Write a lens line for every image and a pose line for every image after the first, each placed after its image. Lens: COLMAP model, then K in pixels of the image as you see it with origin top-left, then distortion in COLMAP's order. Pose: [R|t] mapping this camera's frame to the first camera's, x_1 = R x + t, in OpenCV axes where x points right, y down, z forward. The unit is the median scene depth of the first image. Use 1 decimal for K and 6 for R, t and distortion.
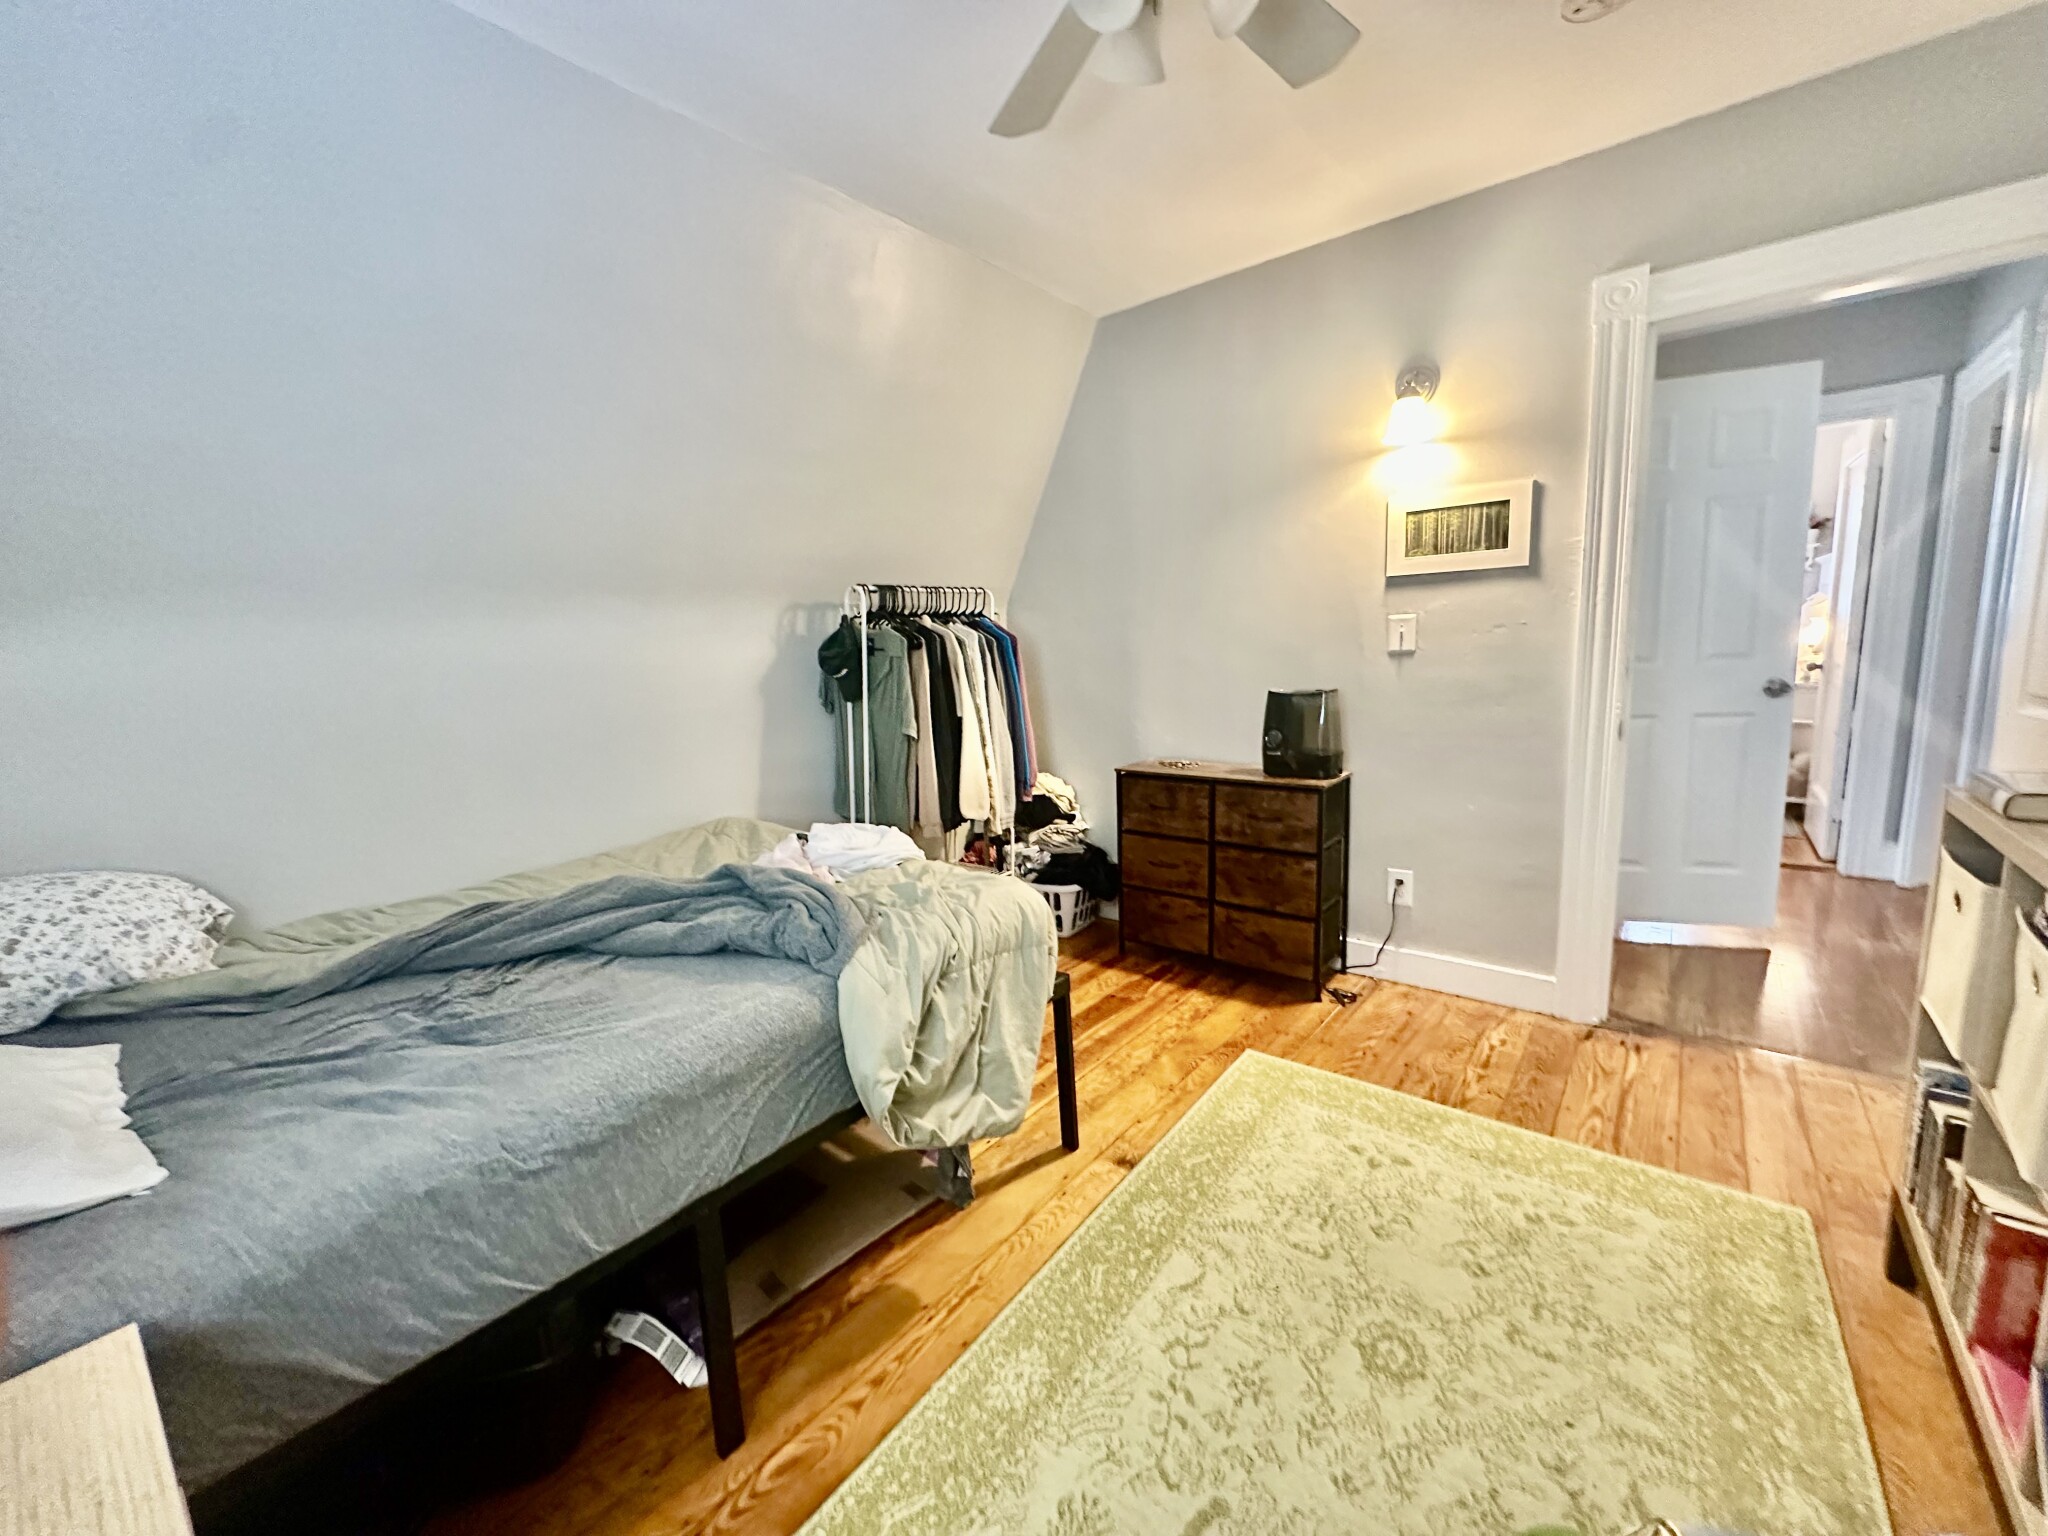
lens RADIAL K [[816.6, 0, 1028.1], [0, 816.6, 755.9], [0, 0, 1]] dist [-0.003752, 0.001280]
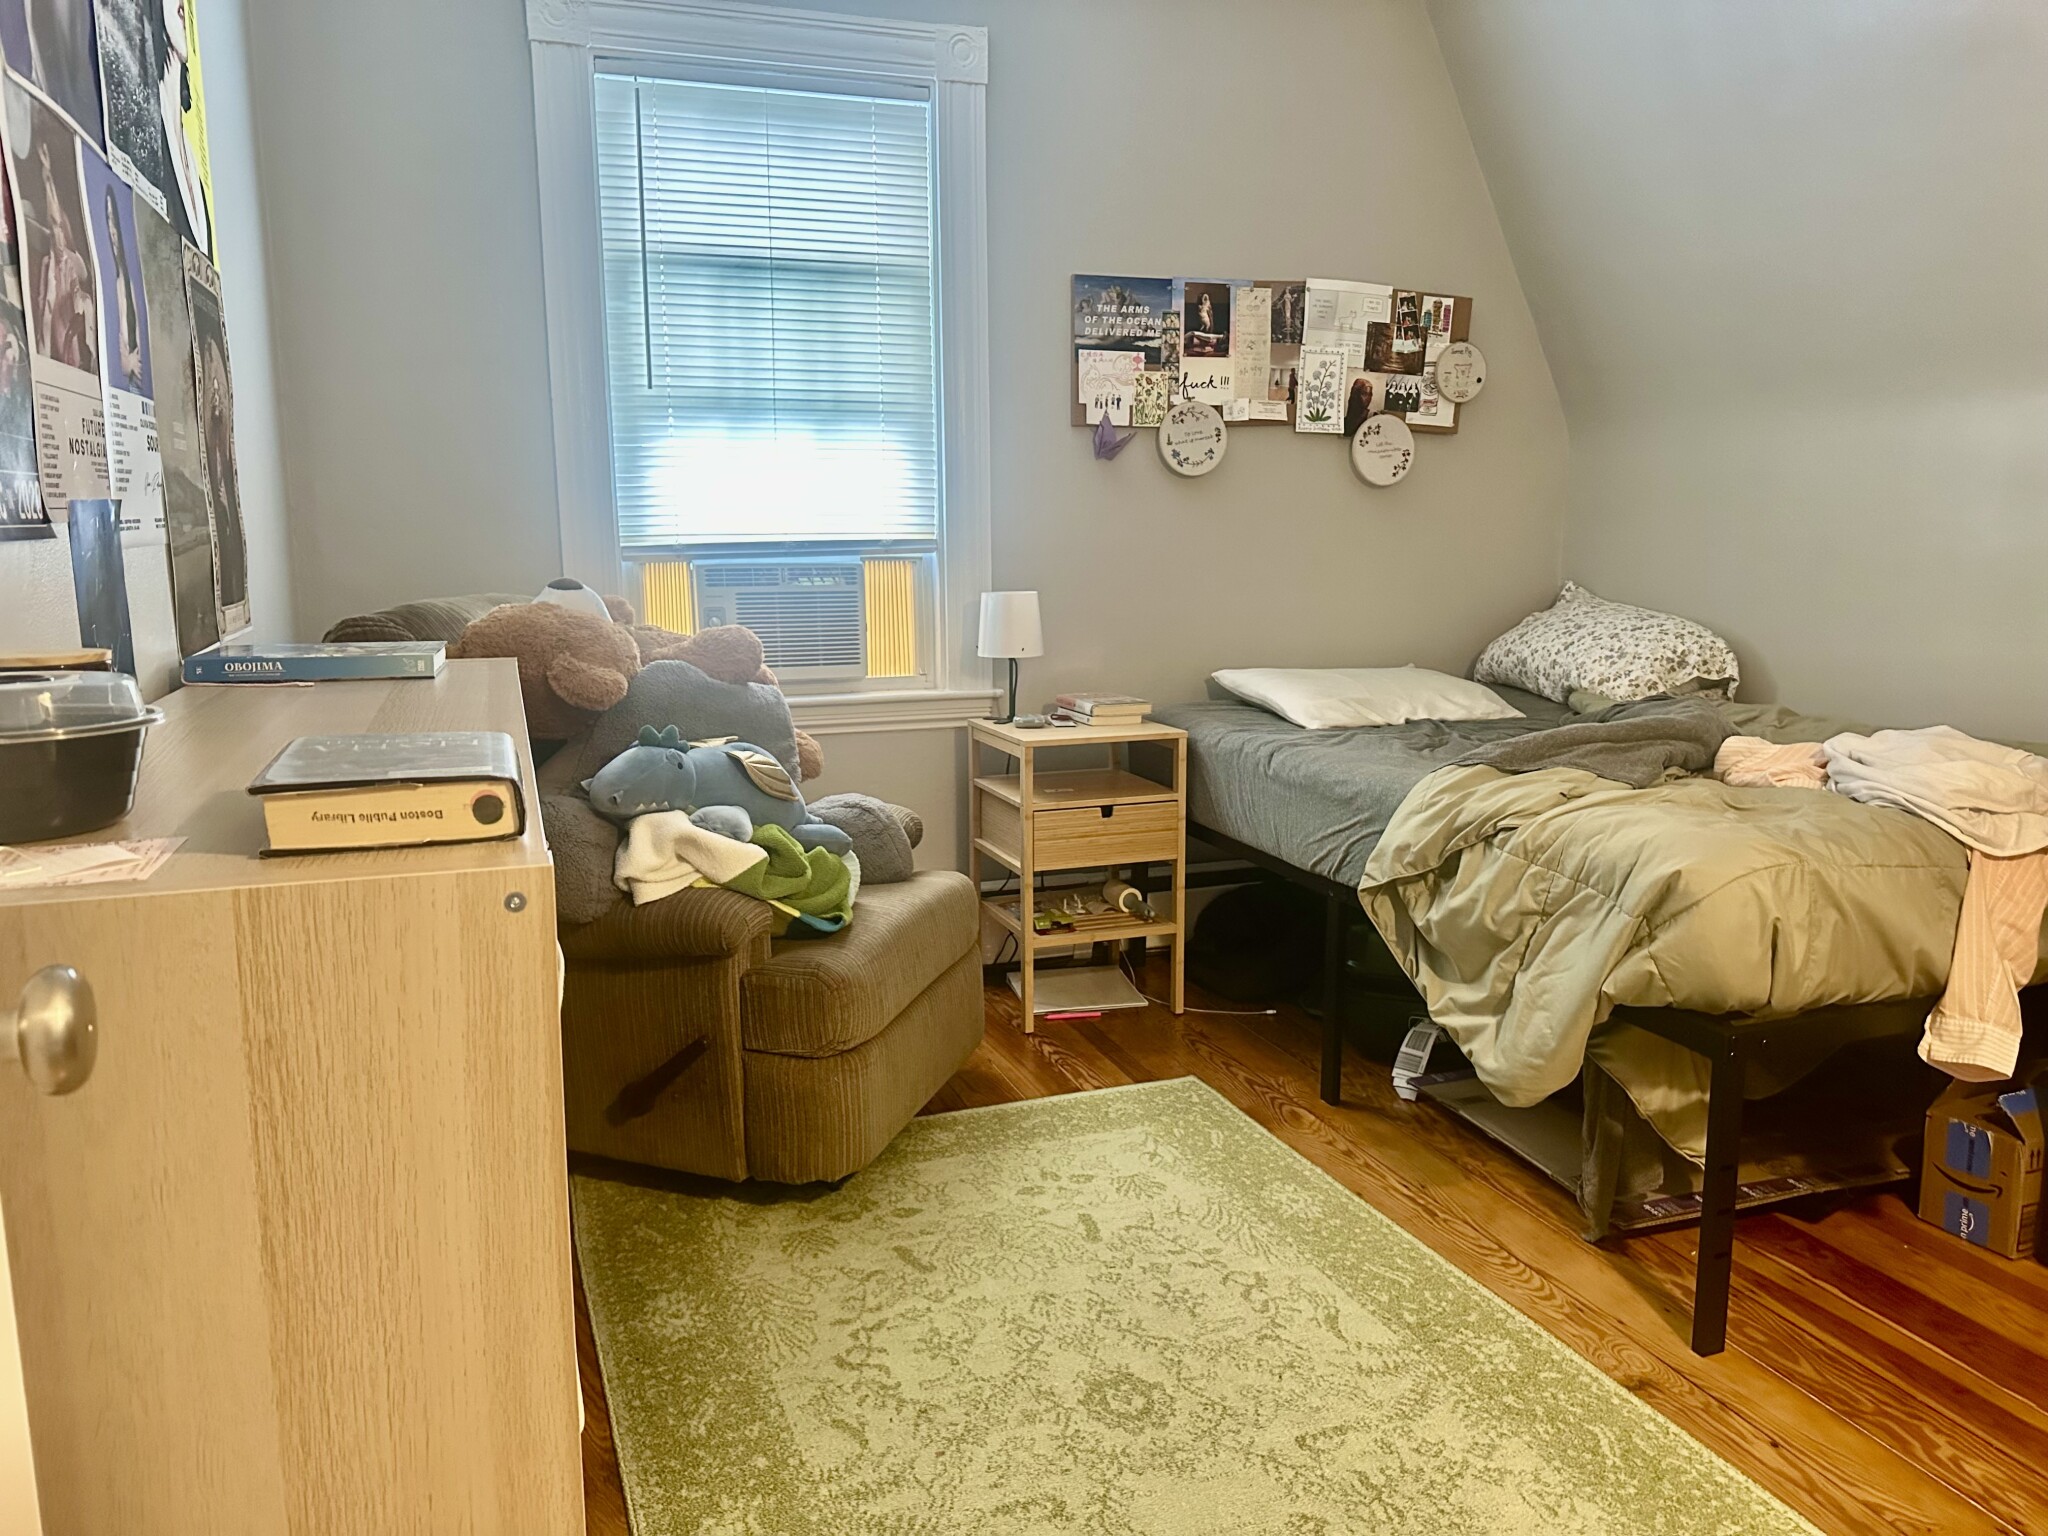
lens RADIAL K [[1442.8, 0, 1025.2], [0, 1442.8, 769.9], [0, 0, 1]] dist [0.033687, -0.044007]
pose [[-0.517519, 0.187766, -0.834816, 1.516788], [-0.091436, 0.957905, 0.272134, -0.178237], [0.850773, 0.217167, -0.478565, 1.452150]]
